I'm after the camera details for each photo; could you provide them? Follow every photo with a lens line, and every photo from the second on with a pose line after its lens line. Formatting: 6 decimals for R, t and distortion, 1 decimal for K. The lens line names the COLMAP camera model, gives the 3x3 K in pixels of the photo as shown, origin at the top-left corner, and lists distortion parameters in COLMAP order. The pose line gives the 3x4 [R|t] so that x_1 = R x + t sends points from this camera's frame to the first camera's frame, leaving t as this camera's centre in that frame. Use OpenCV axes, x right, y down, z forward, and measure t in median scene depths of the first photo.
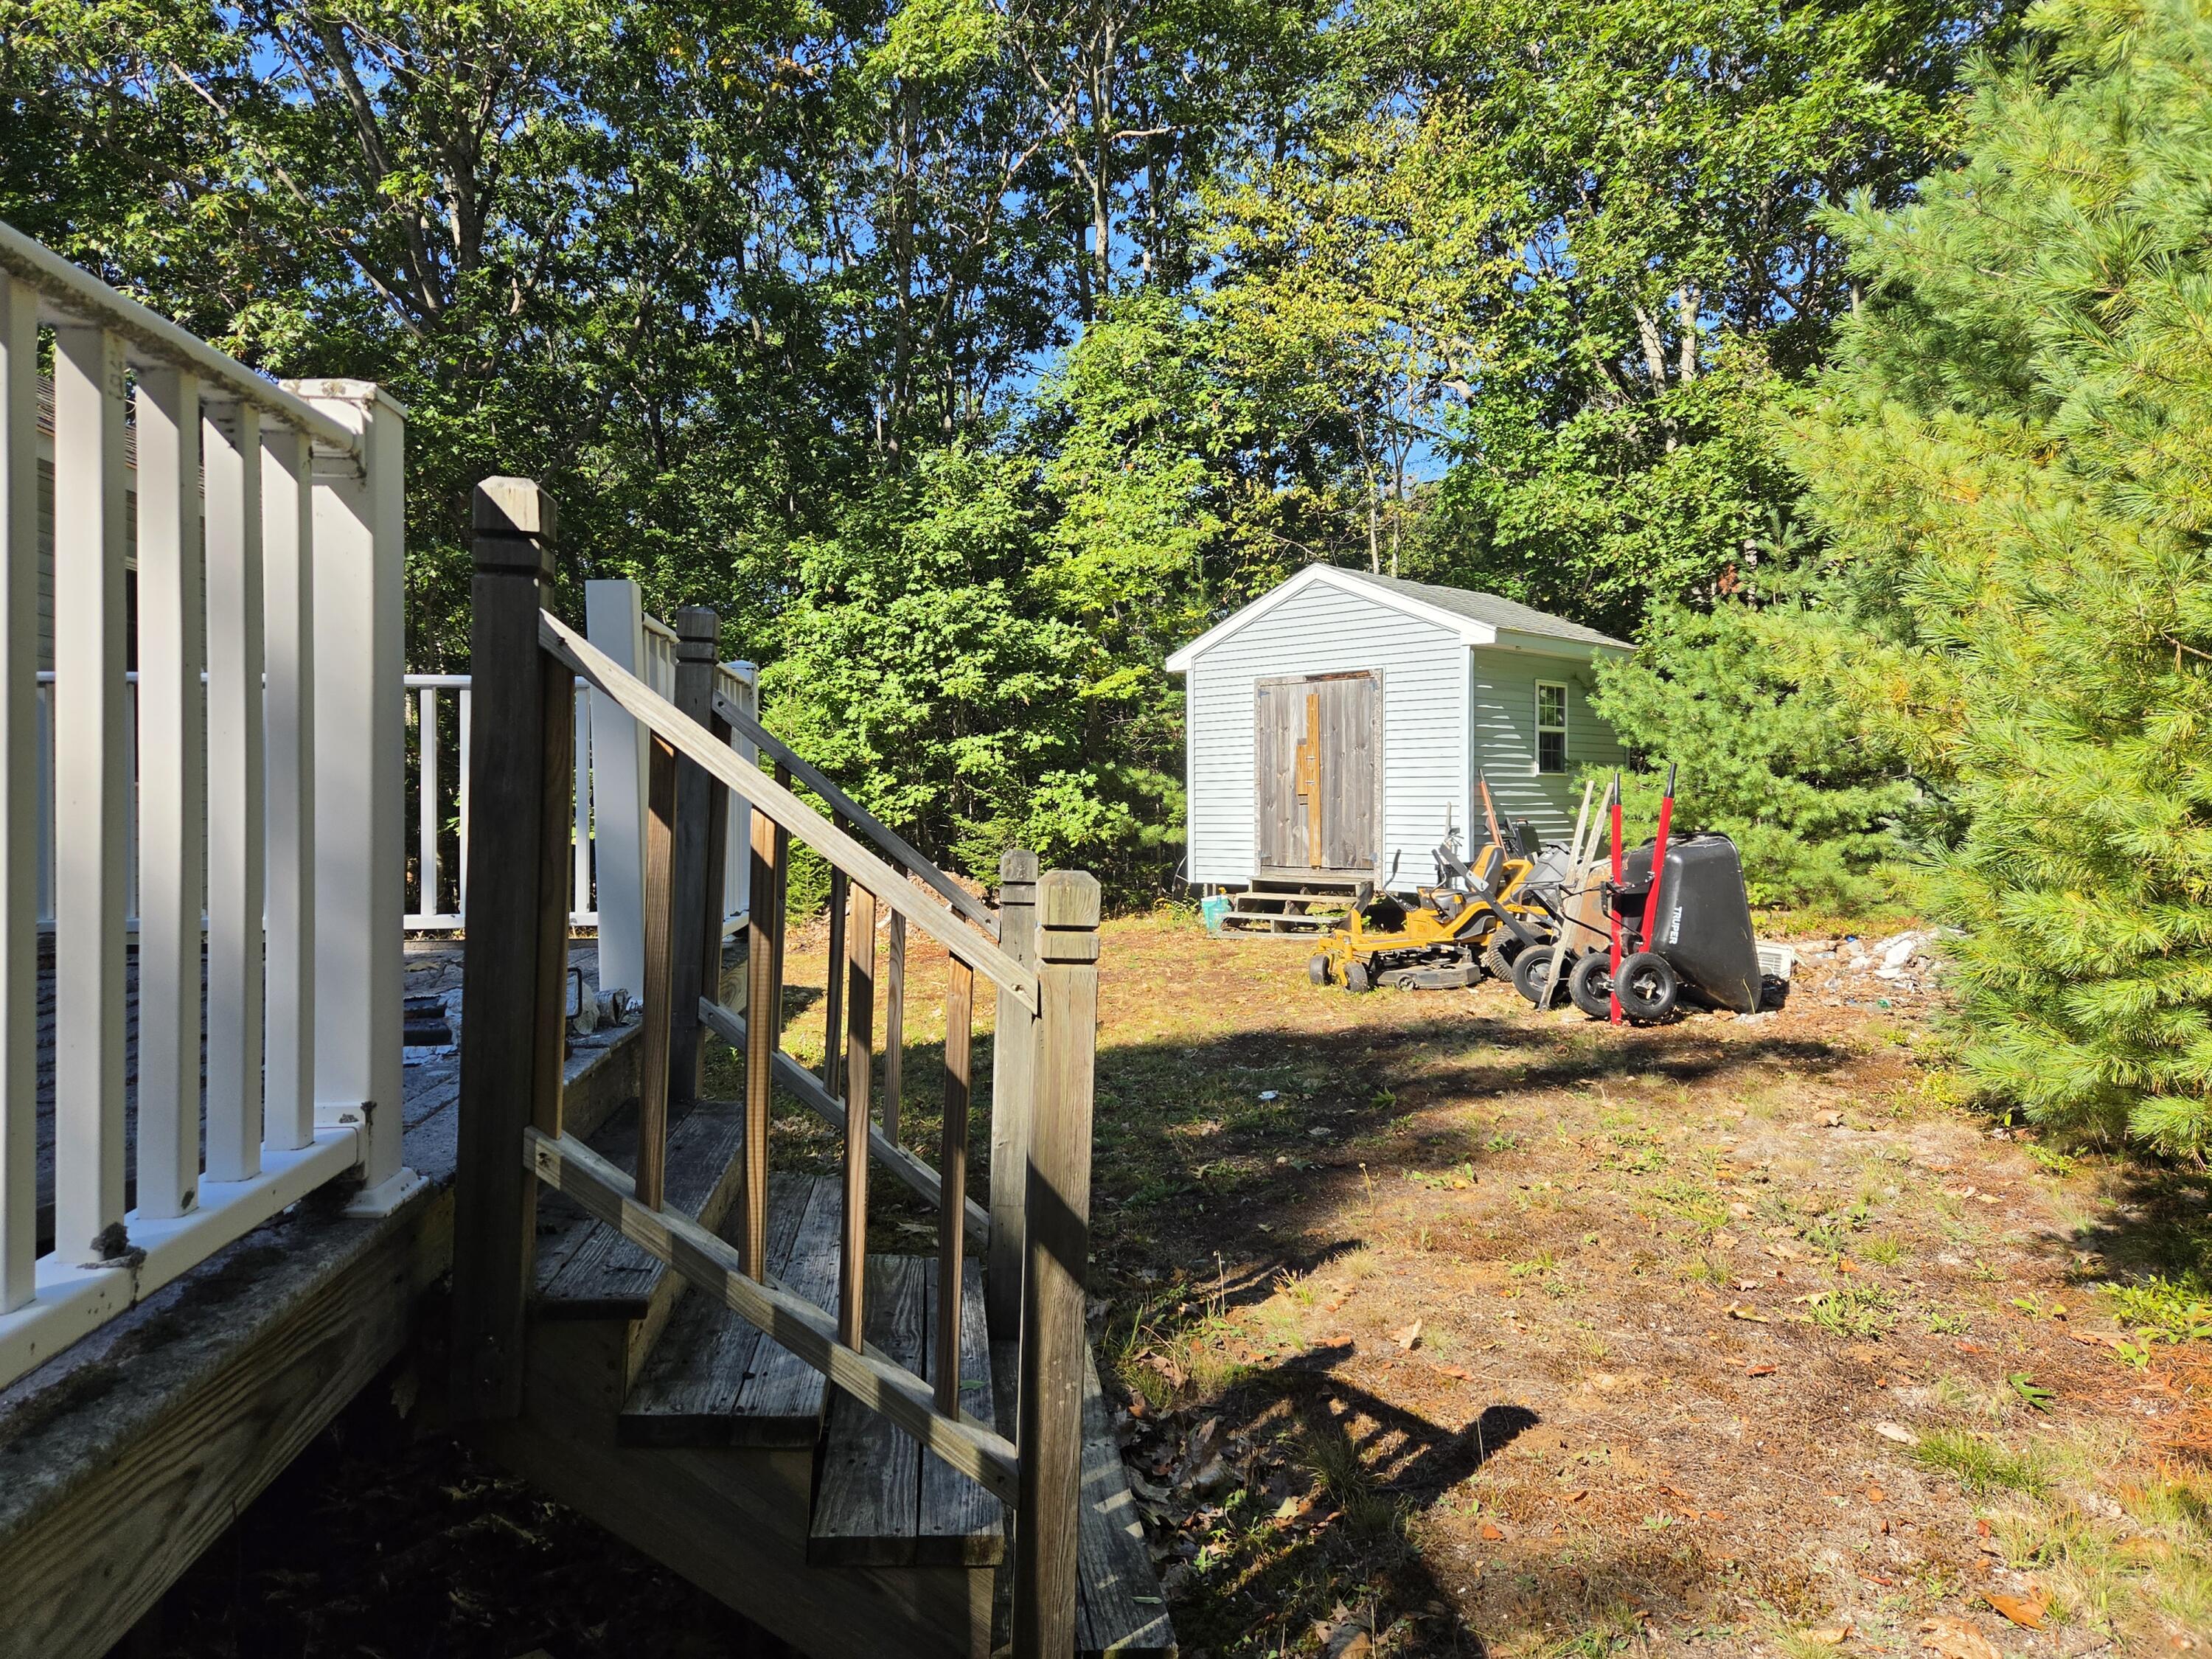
lens RADIAL K [[1474.1, 0, 1084.7], [0, 1474.1, 812.7], [0, 0, 1]] dist [0.084640, -0.062094]
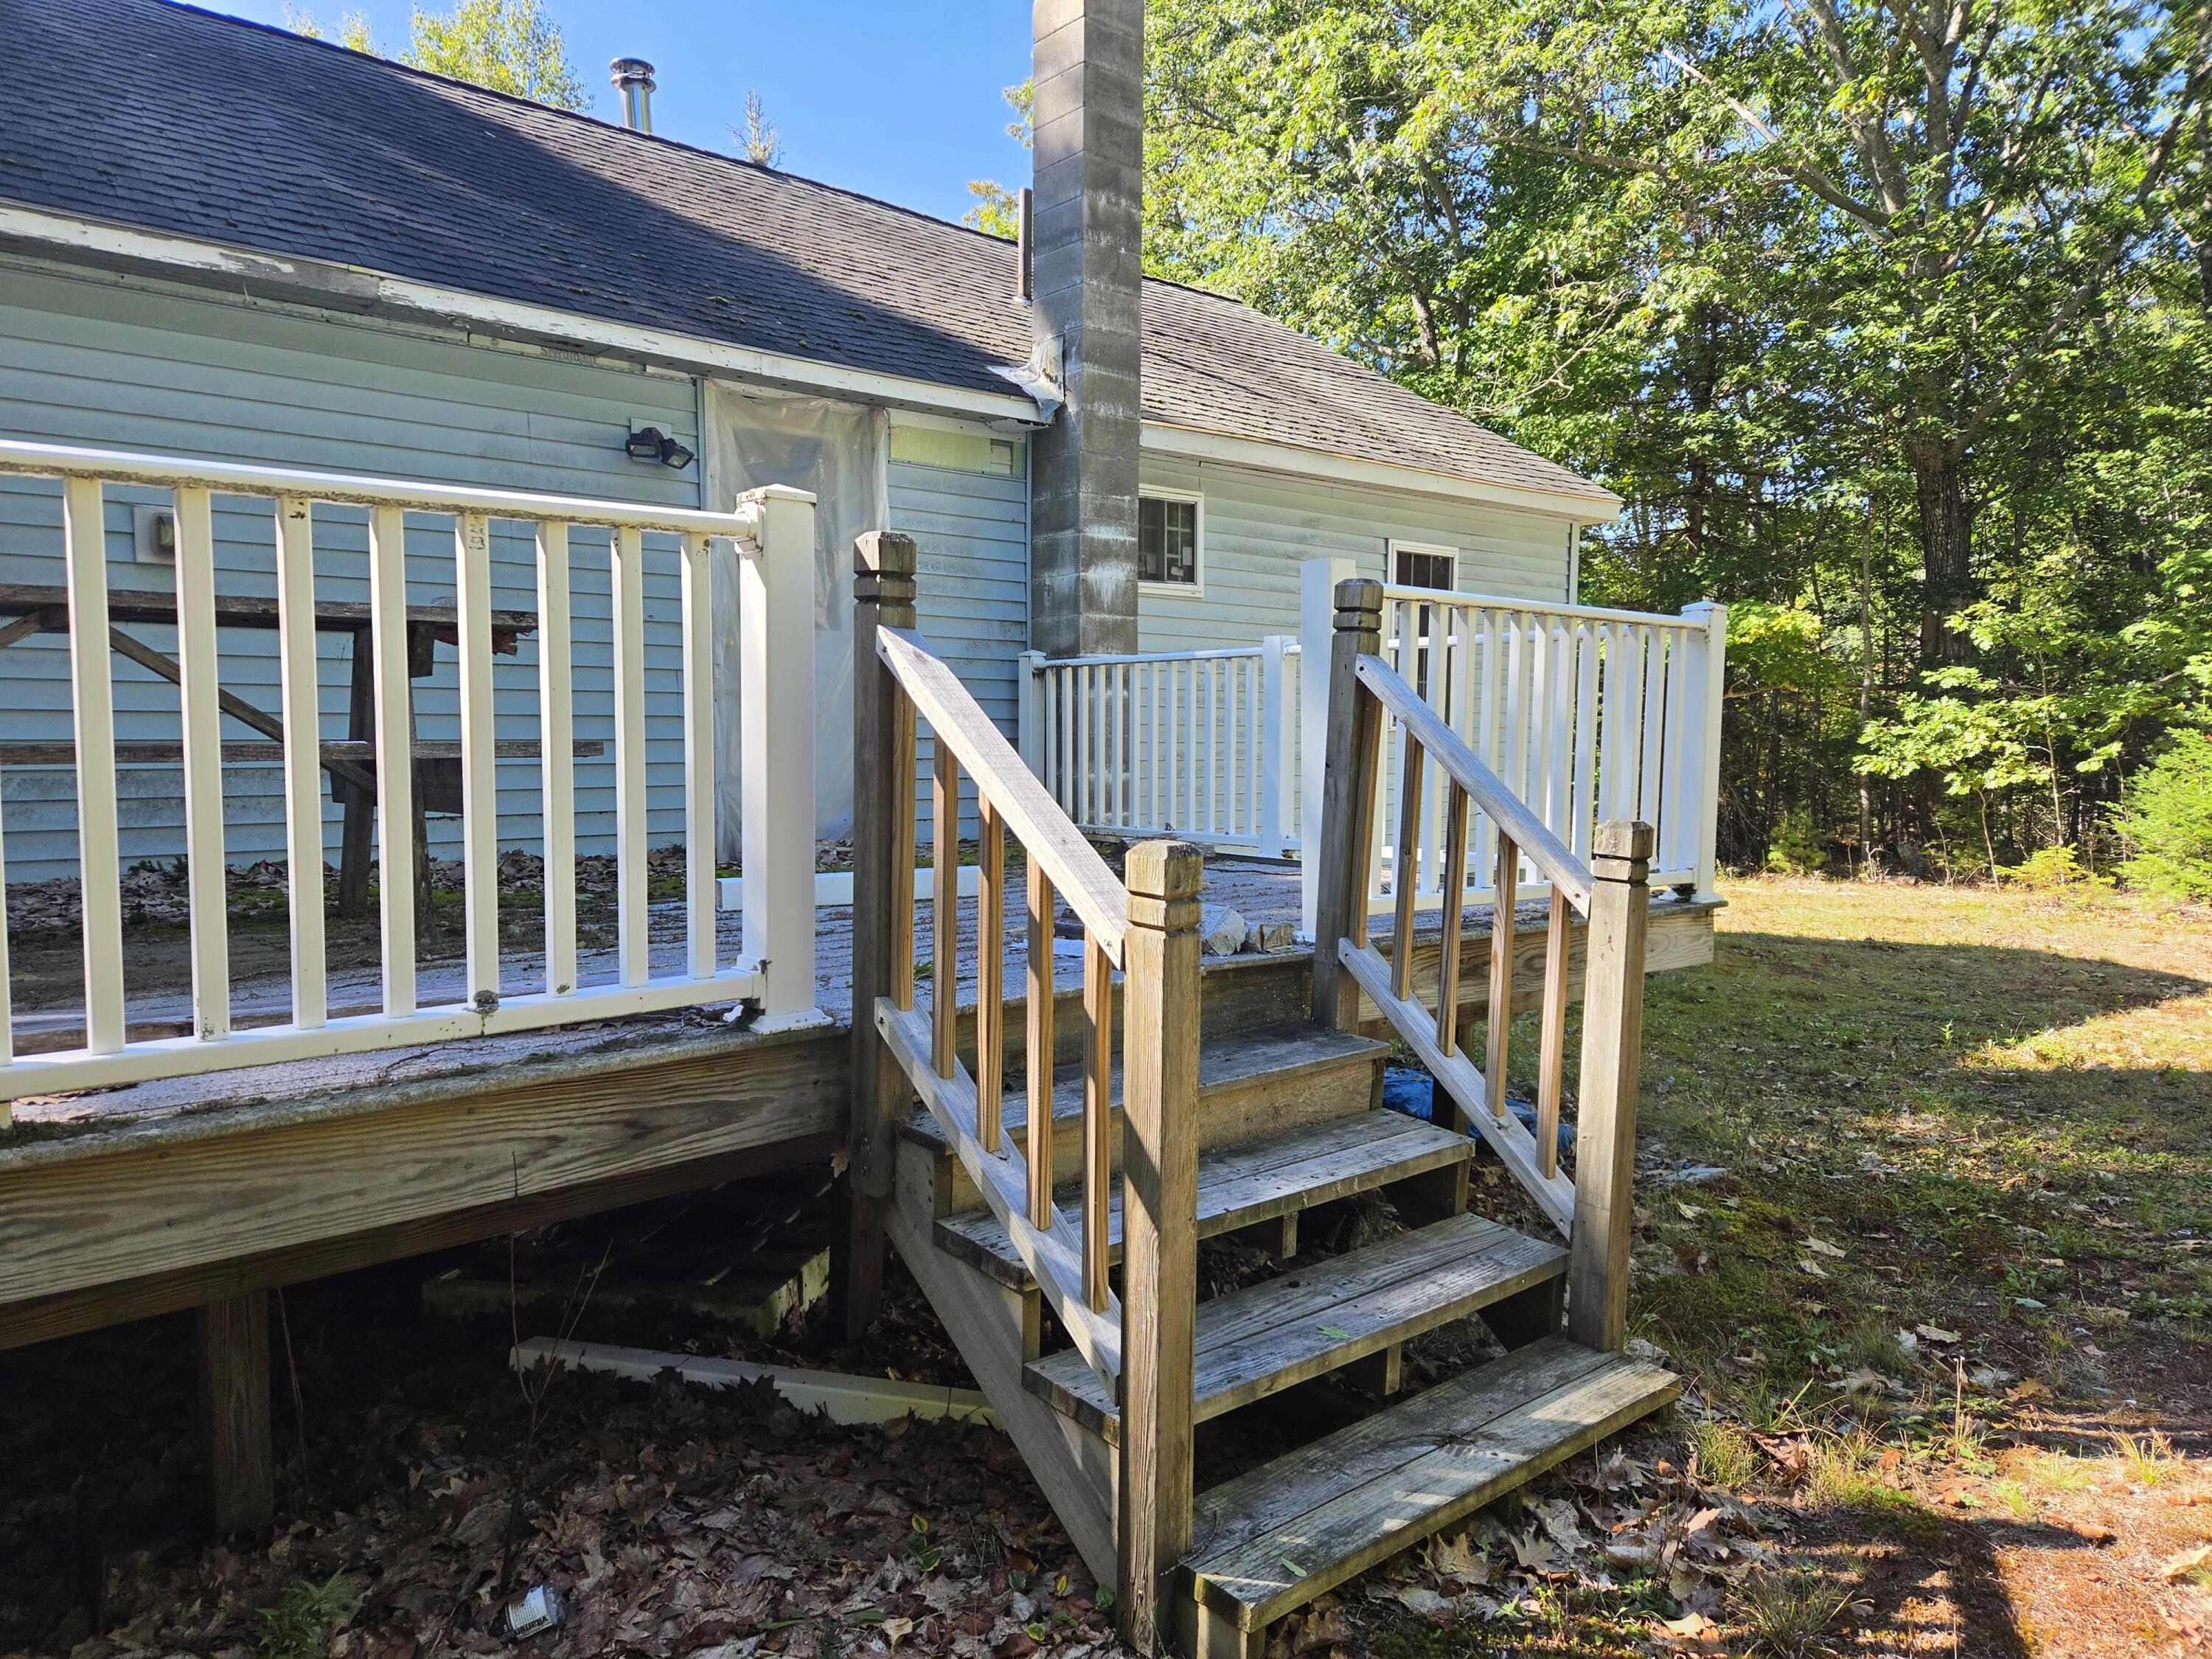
lens RADIAL K [[1474.1, 0, 1079.7], [0, 1474.1, 827.7], [0, 0, 1]] dist [0.084640, -0.062094]
pose [[0.575832, 0.057073, -0.815574, 0.420978], [-0.012537, 0.998060, 0.060991, -0.017671], [0.817472, -0.024896, 0.575430, 0.175462]]
